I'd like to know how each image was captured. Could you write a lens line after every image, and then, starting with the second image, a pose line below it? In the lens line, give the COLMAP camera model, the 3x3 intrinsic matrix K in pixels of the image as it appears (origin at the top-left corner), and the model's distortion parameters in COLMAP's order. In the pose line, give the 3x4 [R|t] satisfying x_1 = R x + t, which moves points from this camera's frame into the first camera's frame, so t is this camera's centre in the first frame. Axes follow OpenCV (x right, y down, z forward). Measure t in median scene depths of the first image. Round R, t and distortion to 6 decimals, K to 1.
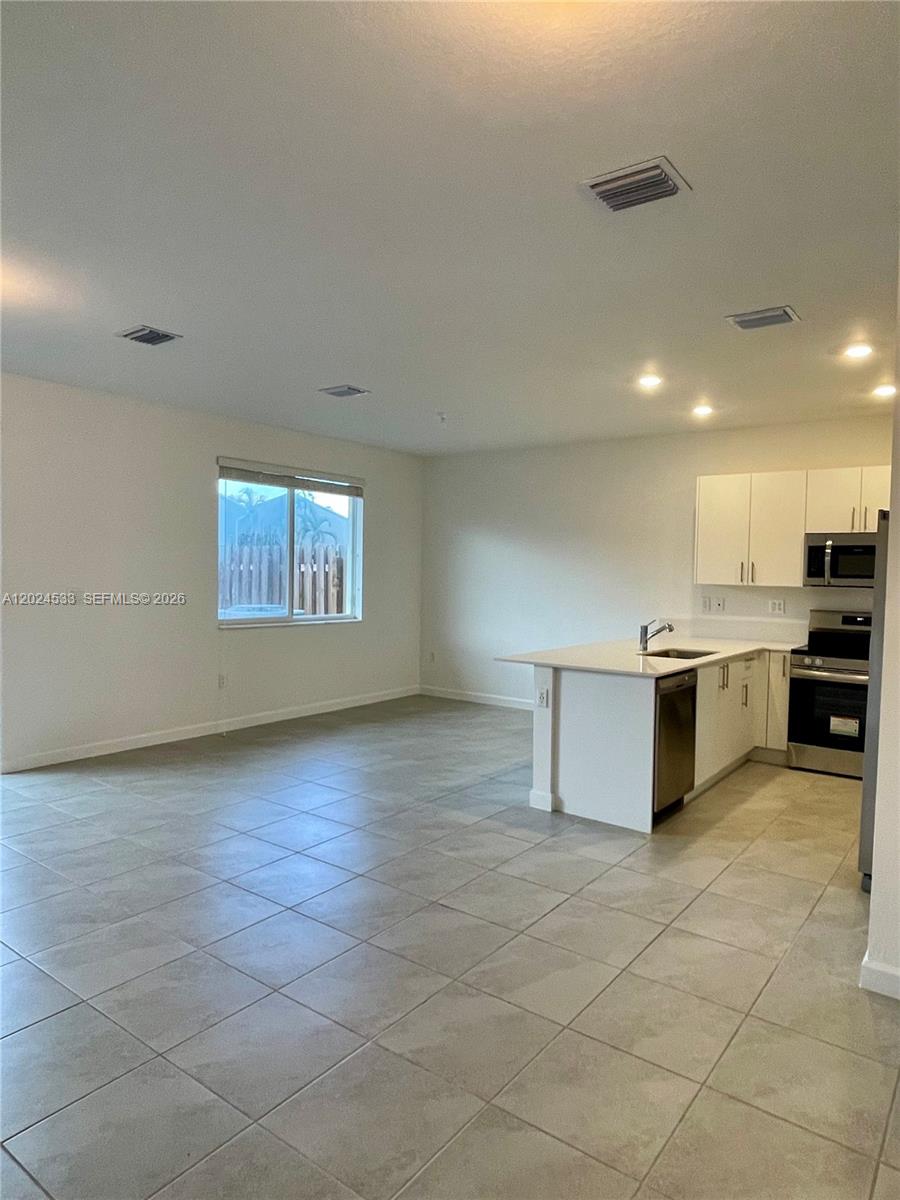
lens RADIAL K [[734.7, 0, 450.0], [0, 734.7, 600.0], [0, 0, 1]] dist [0.000137, 0.000088]
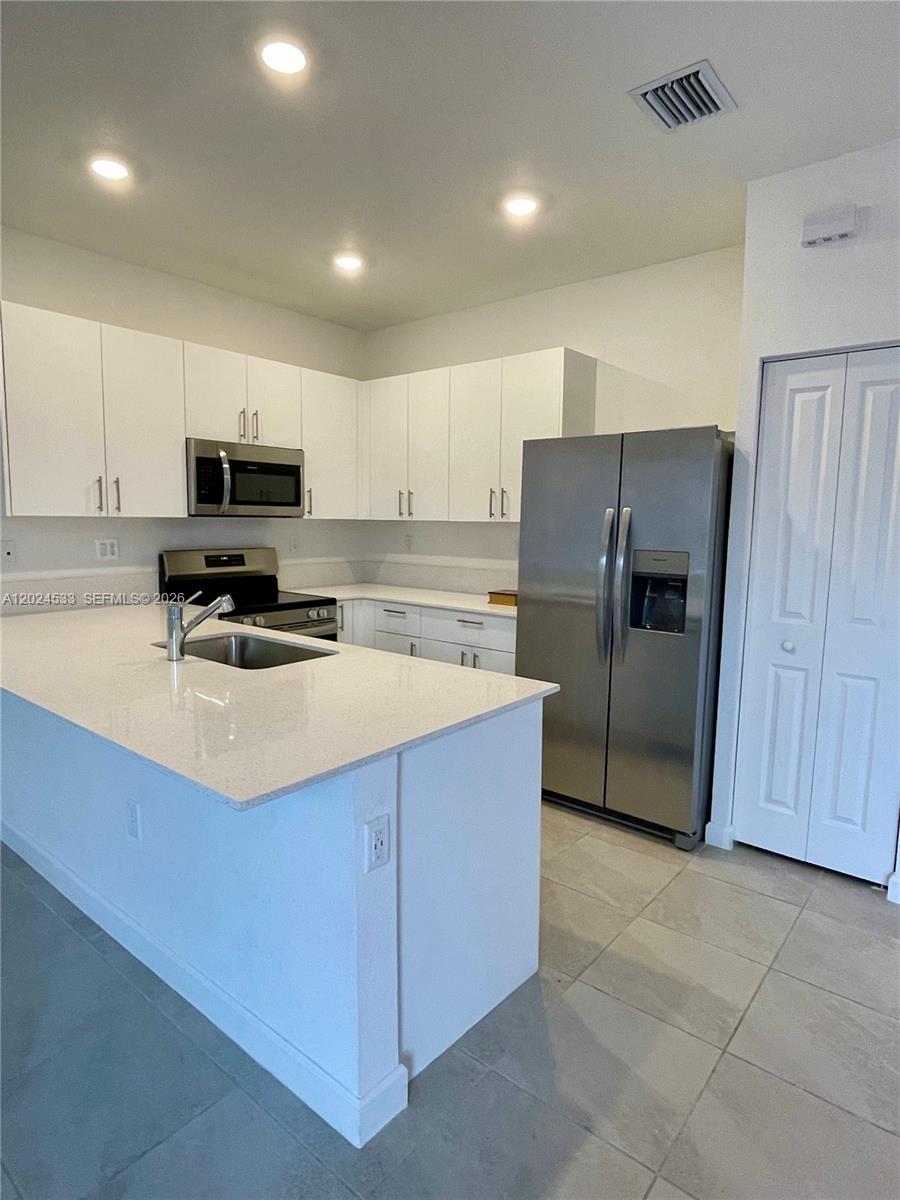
lens RADIAL K [[682.5, 0, 450.0], [0, 682.5, 600.0], [0, 0, 1]] dist [-0.000201, -0.000064]
pose [[0.032178, -0.141084, 0.989475, -0.149230], [0.022184, 0.989844, 0.140415, -0.026134], [-0.999236, 0.017432, 0.034981, 0.746140]]
